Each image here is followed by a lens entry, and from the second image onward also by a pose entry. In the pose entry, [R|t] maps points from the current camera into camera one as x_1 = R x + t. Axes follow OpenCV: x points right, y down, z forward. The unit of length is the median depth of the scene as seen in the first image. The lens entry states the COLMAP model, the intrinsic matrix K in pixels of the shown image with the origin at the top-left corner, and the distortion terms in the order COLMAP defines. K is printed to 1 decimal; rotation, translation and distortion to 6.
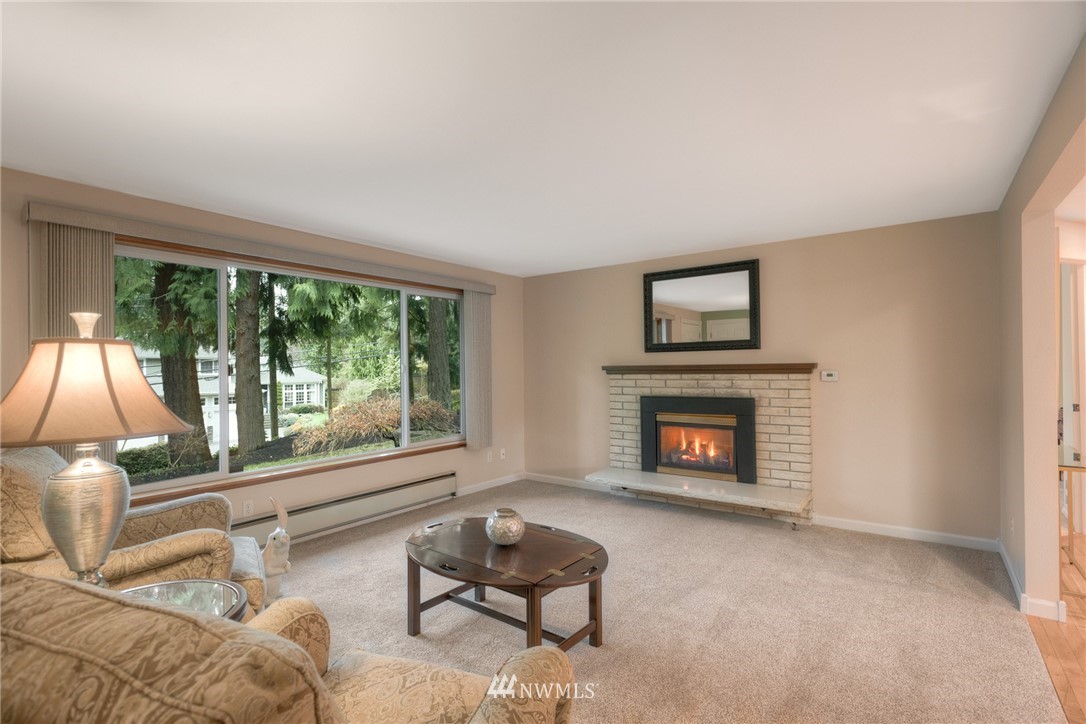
lens RADIAL K [[508.0, 0, 545.8], [0, 508.0, 364.5], [0, 0, 1]] dist [-0.005028, 0.001125]
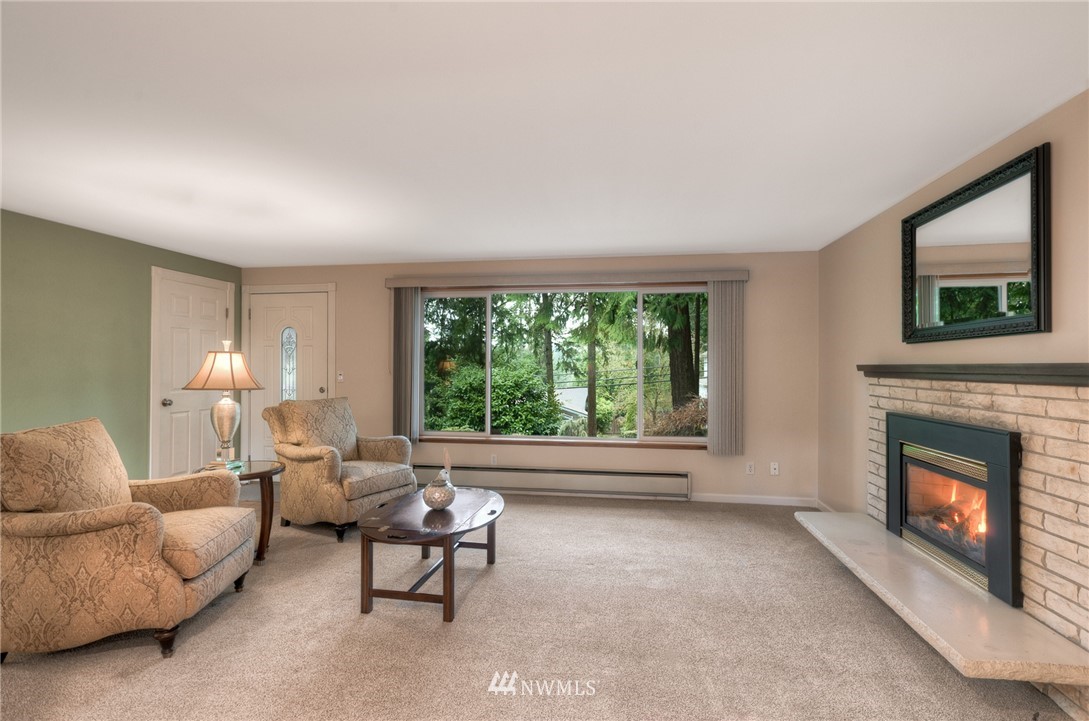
lens RADIAL K [[509.4, 0, 547.3], [0, 509.4, 363.0], [0, 0, 1]] dist [-0.005028, 0.001125]
pose [[0.466352, 0.008452, -0.884559, 0.614142], [-0.002356, 0.999963, 0.008312, -0.004628], [0.884596, -0.001792, 0.466354, 0.359048]]
